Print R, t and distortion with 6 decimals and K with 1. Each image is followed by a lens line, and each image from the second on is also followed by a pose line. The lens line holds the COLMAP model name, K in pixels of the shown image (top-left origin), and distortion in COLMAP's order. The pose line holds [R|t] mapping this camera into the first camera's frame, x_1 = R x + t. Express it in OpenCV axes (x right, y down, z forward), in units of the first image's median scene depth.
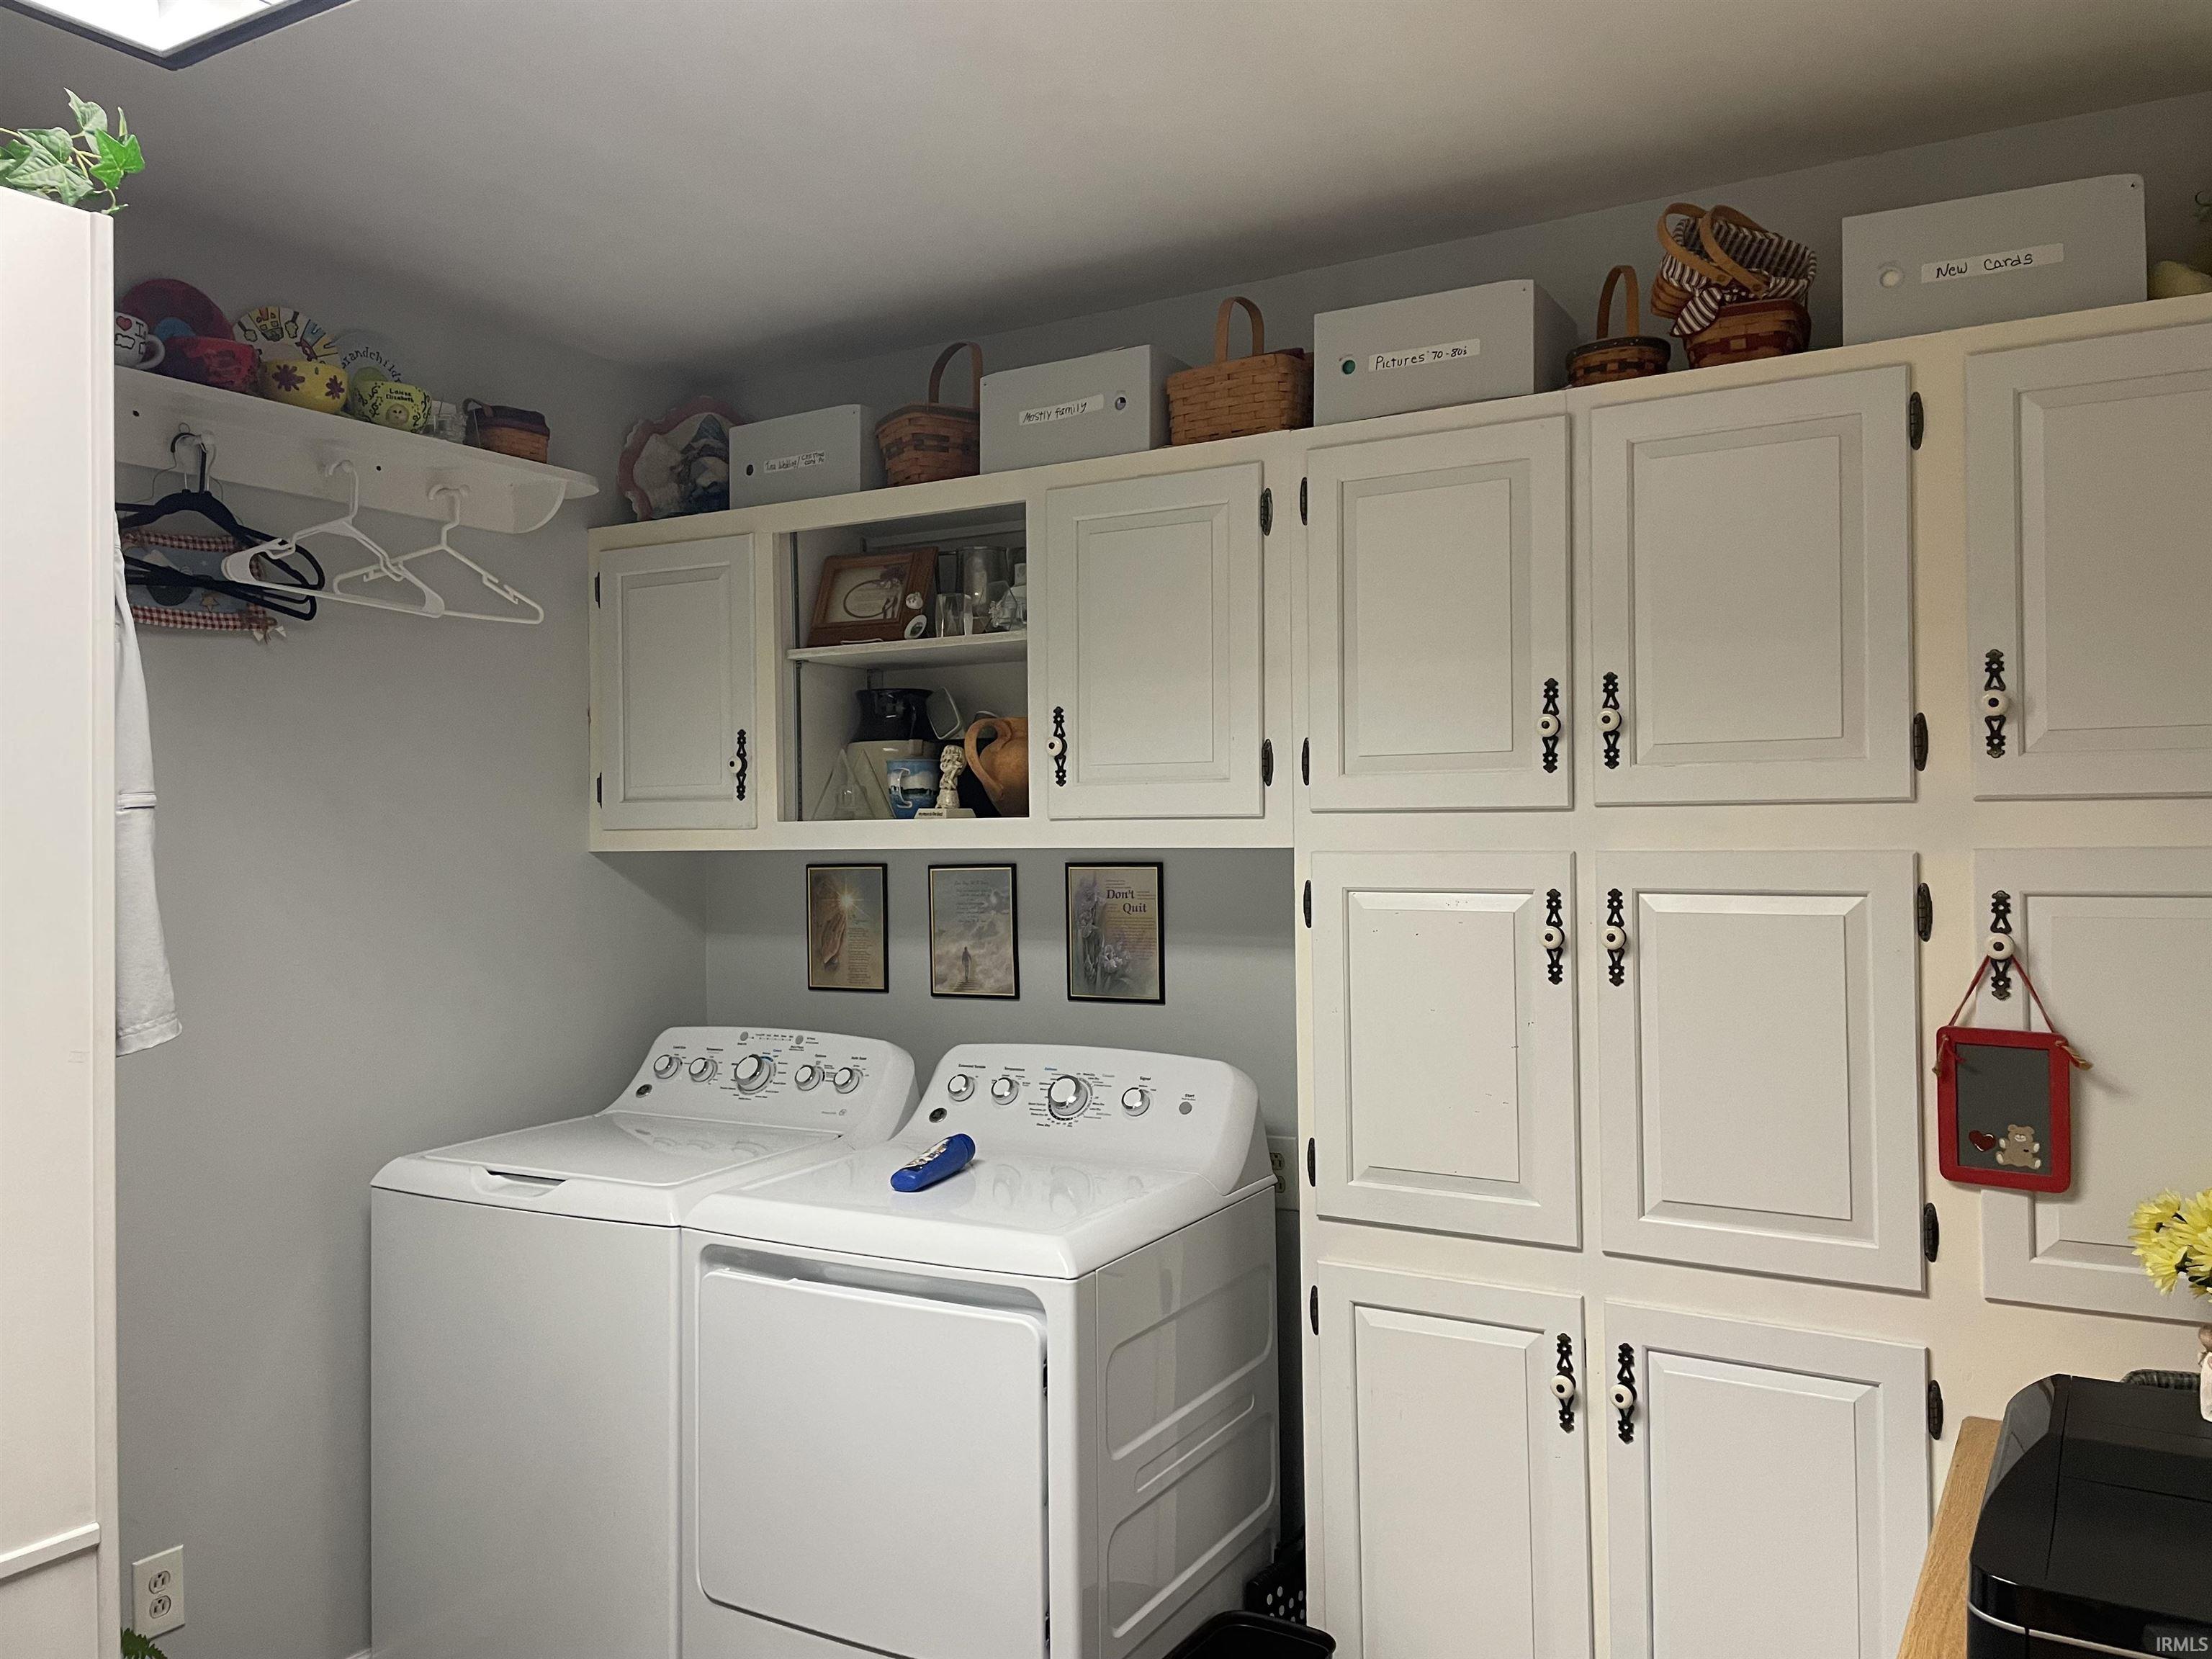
lens RADIAL K [[1677.8, 0, 1105.5], [0, 1677.8, 836.7], [0, 0, 1]] dist [0.069626, -0.083028]
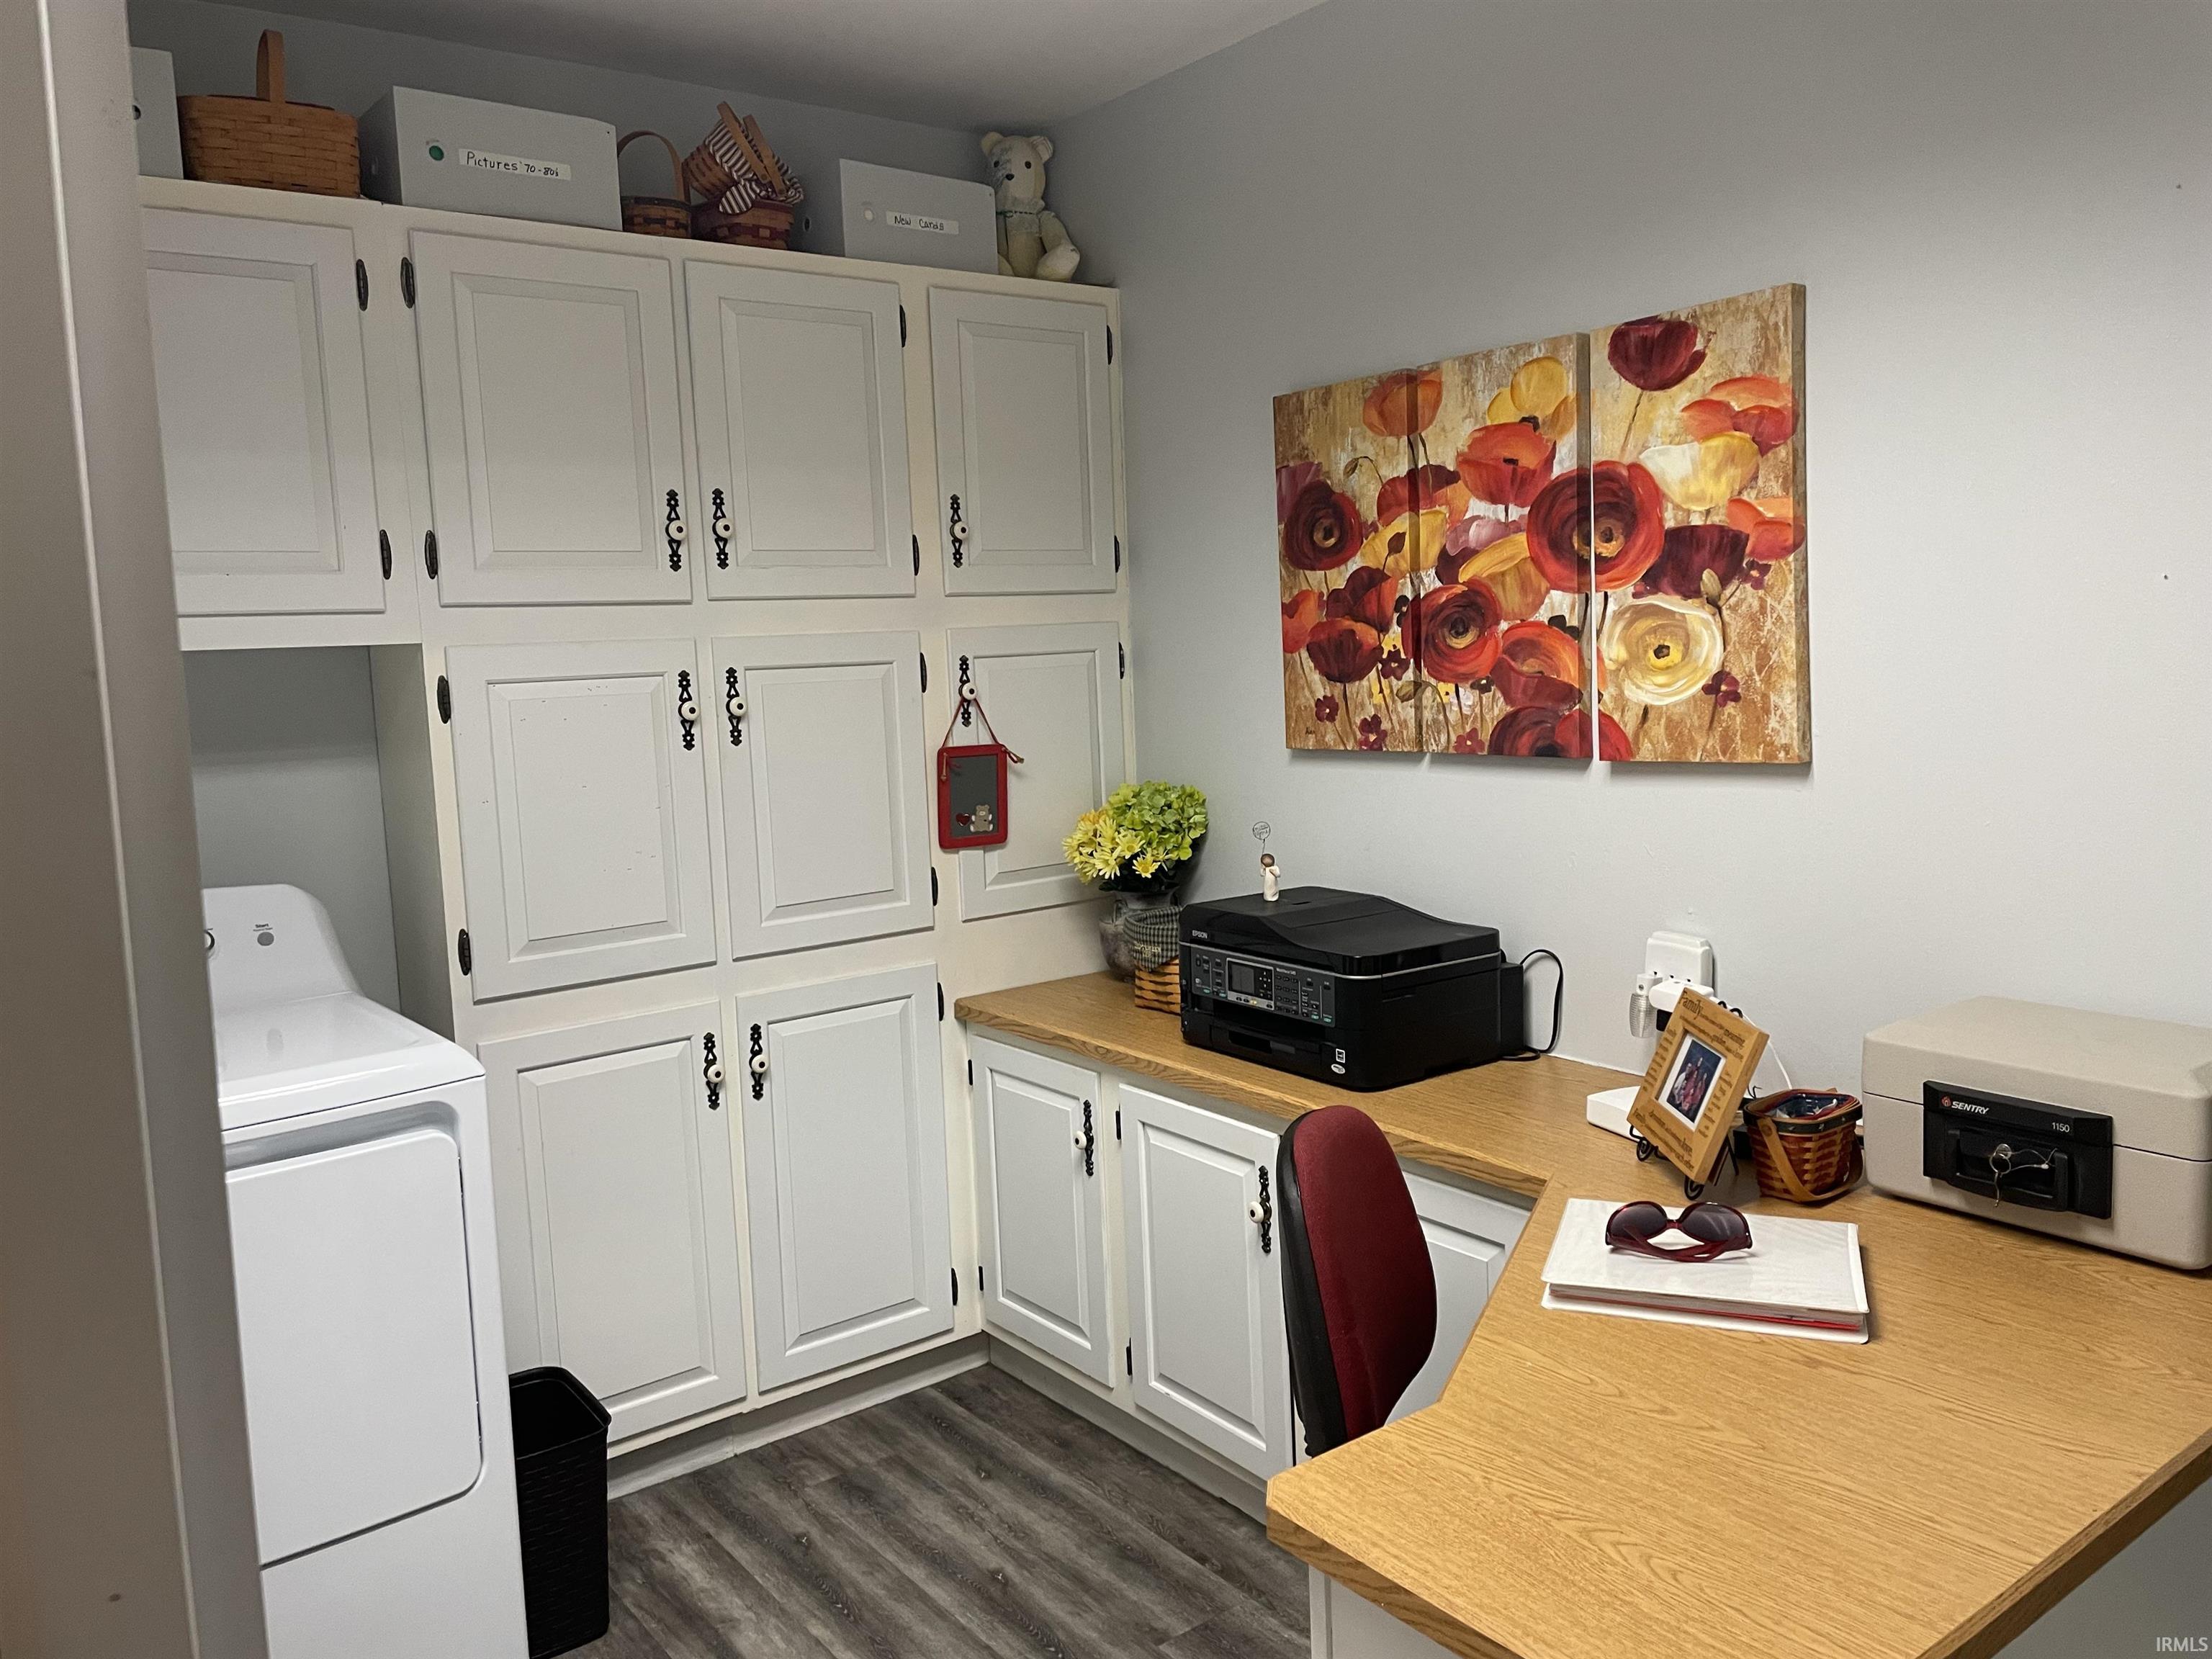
lens RADIAL K [[1677.8, 0, 1108.2], [0, 1677.8, 823.7], [0, 0, 1]] dist [0.069626, -0.083028]
pose [[0.363263, -0.118274, 0.924149, -0.763309], [0.031672, 0.992904, 0.114623, 0.011996], [-0.931148, -0.012368, 0.364431, 0.295918]]
